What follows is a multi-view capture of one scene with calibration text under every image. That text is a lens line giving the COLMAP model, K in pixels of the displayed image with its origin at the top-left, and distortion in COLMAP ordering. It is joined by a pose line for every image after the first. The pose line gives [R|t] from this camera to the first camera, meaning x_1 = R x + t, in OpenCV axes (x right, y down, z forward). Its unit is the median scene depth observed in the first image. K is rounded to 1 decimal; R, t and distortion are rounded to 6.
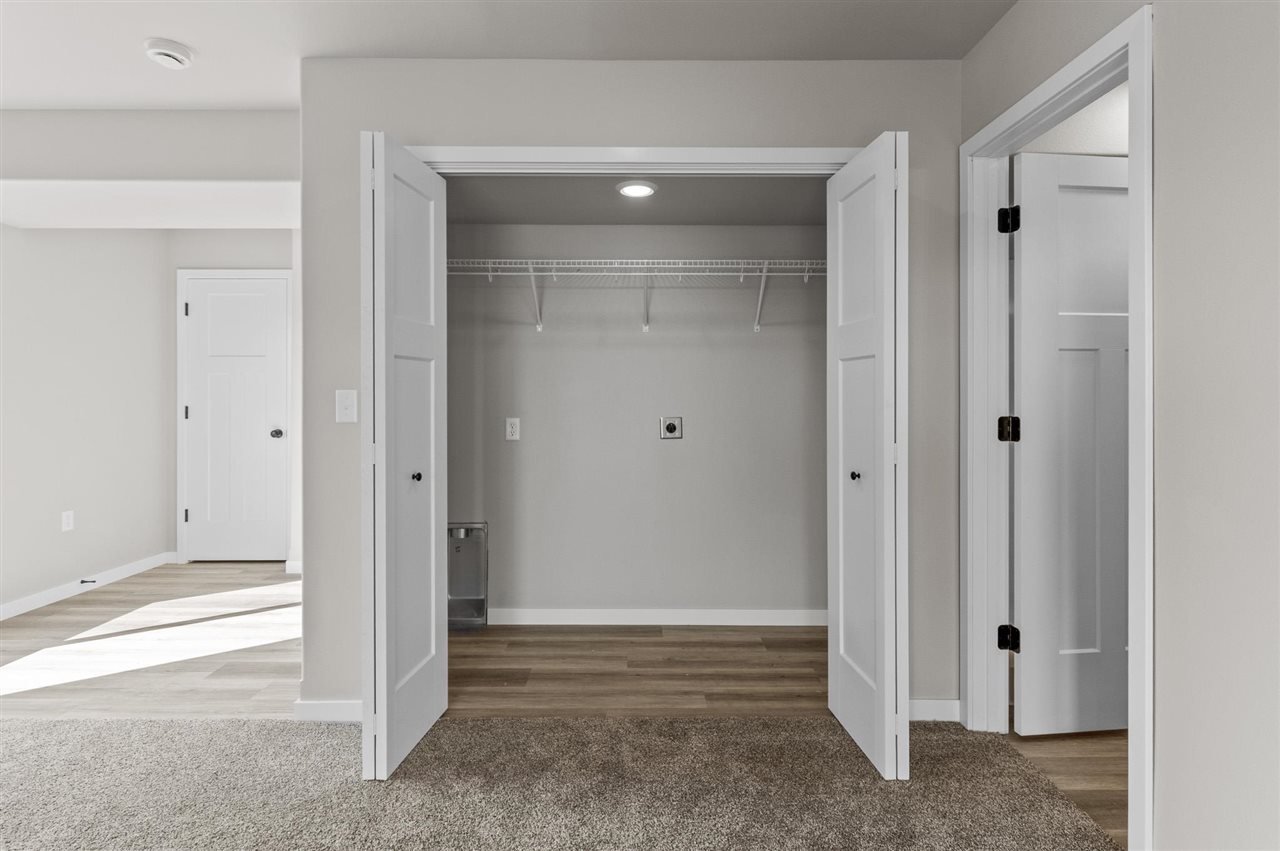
lens RADIAL K [[623.2, 0, 641.6], [0, 623.2, 397.4], [0, 0, 1]] dist [0.002421, 0.000372]
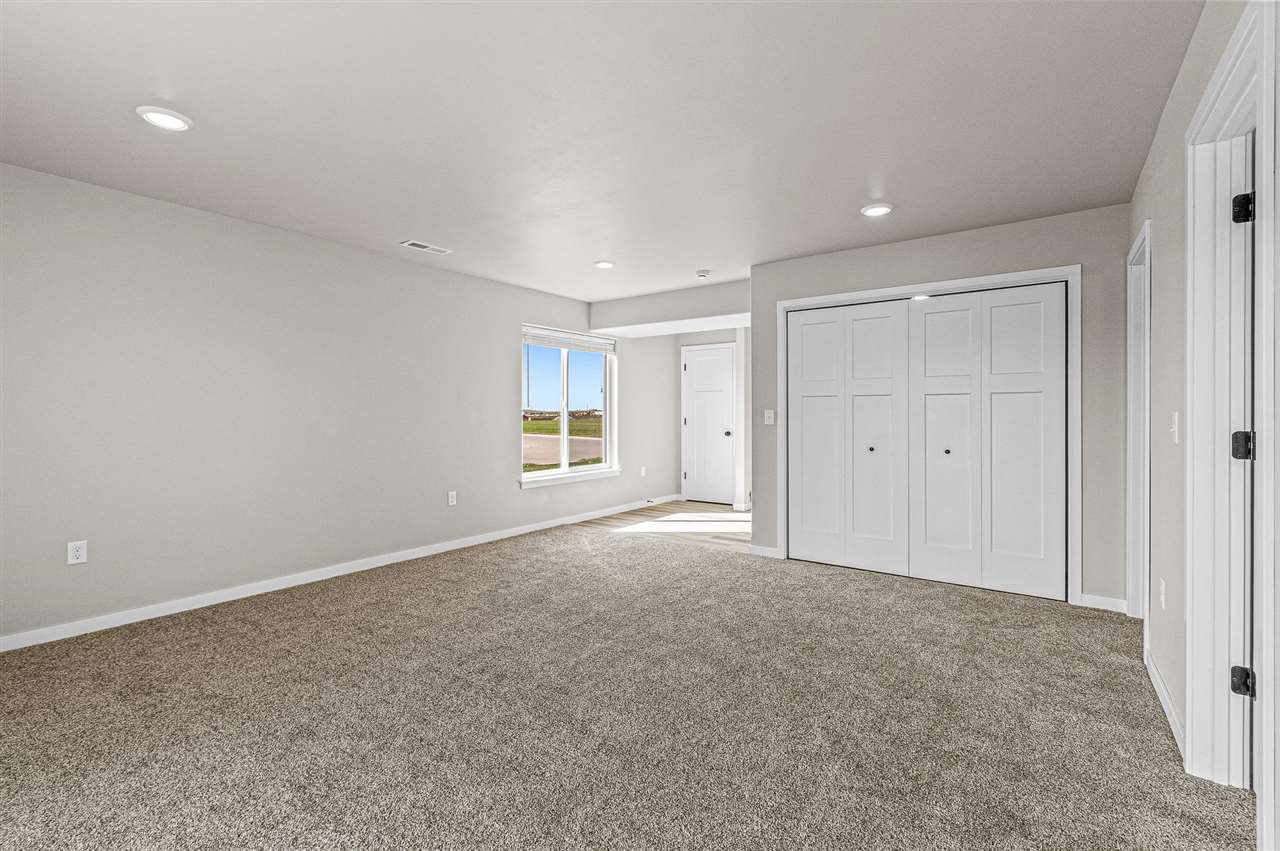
lens RADIAL K [[569.2, 0, 634.7], [0, 569.2, 409.0], [0, 0, 1]] dist [-0.000272, -0.000519]
pose [[0.798176, -0.005278, -0.602402, 0.221458], [0.000263, 0.999965, -0.008414, 0.000466], [0.602425, 0.006557, 0.798149, -0.549589]]
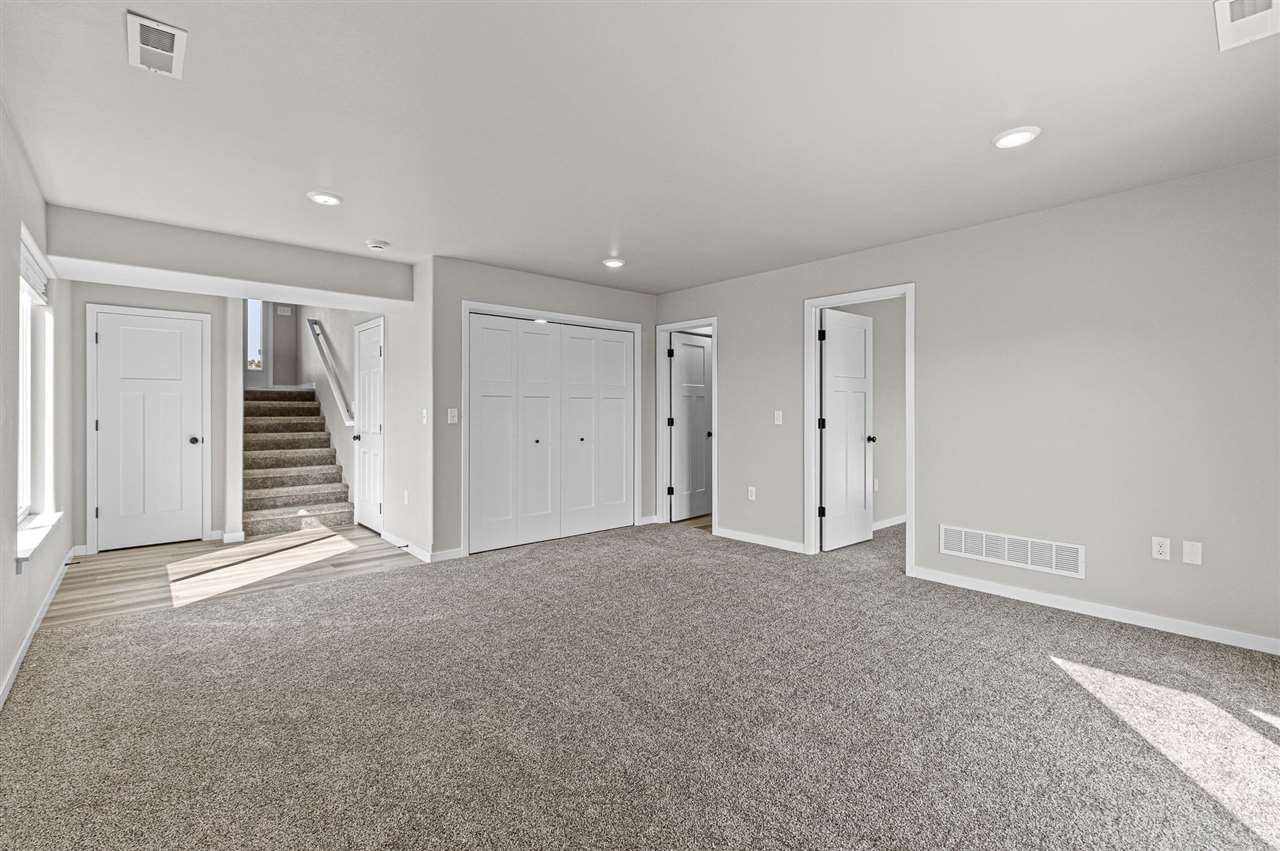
lens RADIAL K [[569.2, 0, 634.7], [0, 569.2, 409.0], [0, 0, 1]] dist [-0.000272, -0.000519]
pose [[0.750723, 0.001248, 0.660616, -0.780366], [0.001099, 0.999994, -0.003139, -0.002504], [-0.660616, 0.003083, 0.750718, -0.551204]]
